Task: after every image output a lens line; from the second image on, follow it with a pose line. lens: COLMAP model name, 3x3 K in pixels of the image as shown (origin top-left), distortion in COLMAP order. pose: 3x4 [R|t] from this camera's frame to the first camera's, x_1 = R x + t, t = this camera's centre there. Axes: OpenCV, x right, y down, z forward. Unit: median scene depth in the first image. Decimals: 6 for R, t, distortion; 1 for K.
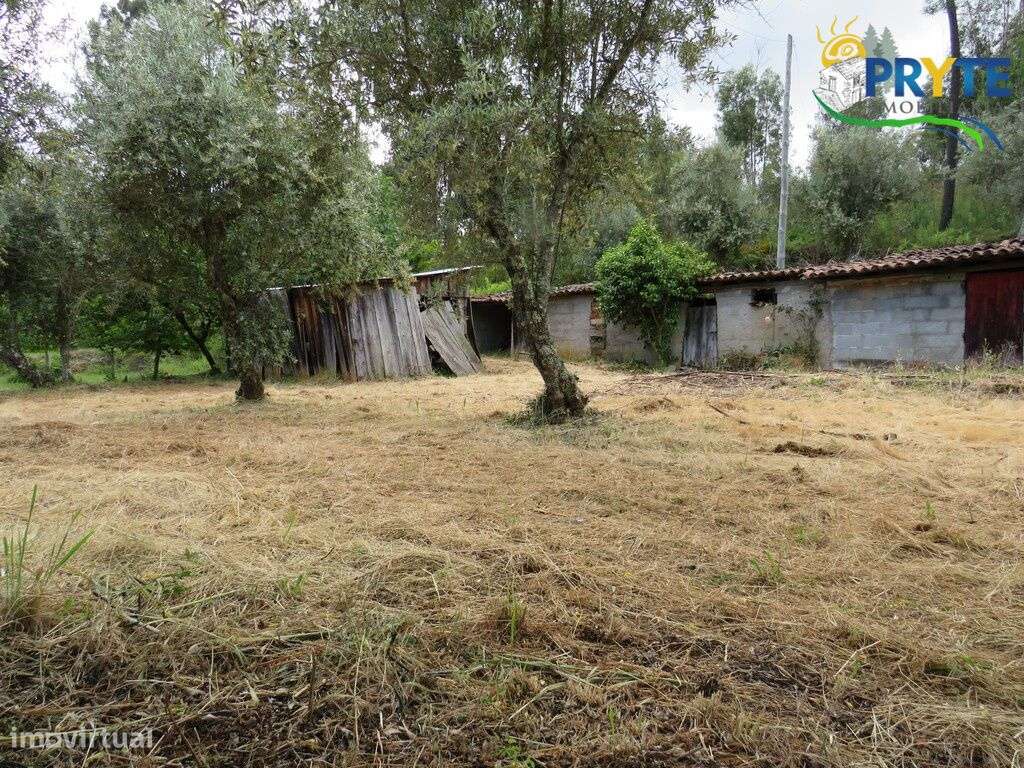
lens RADIAL K [[739.9, 0, 511.4], [0, 739.9, 386.5], [0, 0, 1]] dist [-0.009556, 0.002416]
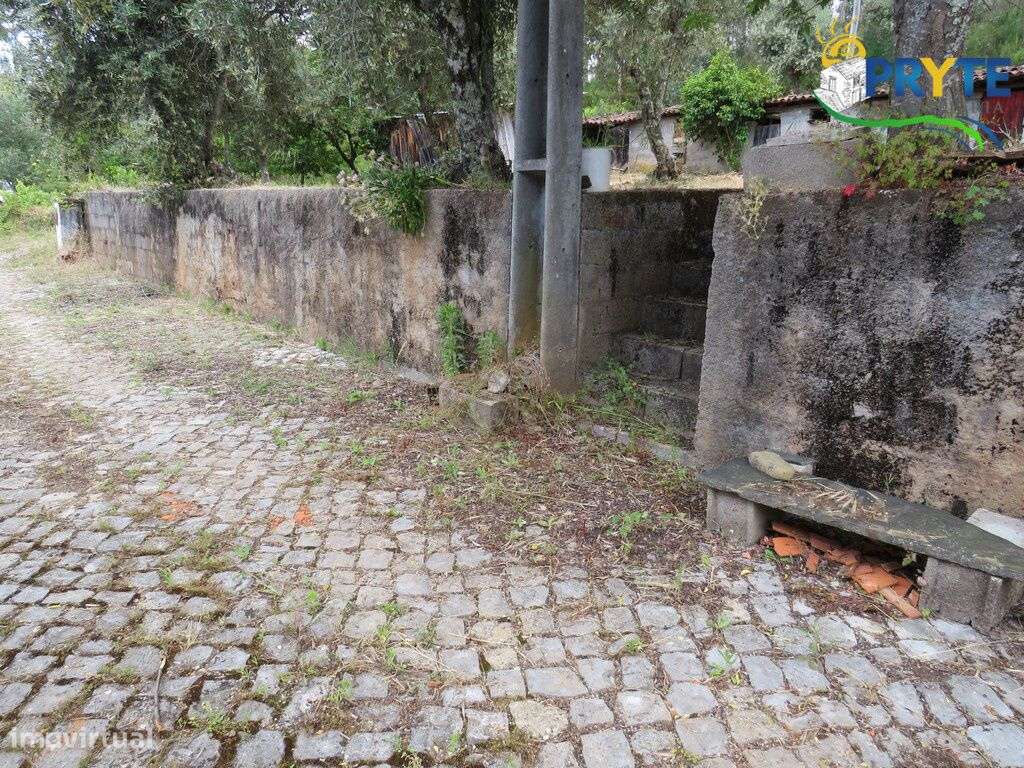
lens RADIAL K [[739.9, 0, 515.5], [0, 739.9, 380.6], [0, 0, 1]] dist [-0.009556, 0.002416]
pose [[0.996387, 0.014810, -0.083623, -0.048130], [0.003091, 0.977700, 0.209984, 0.047042], [0.084868, -0.209484, 0.974122, -0.306153]]
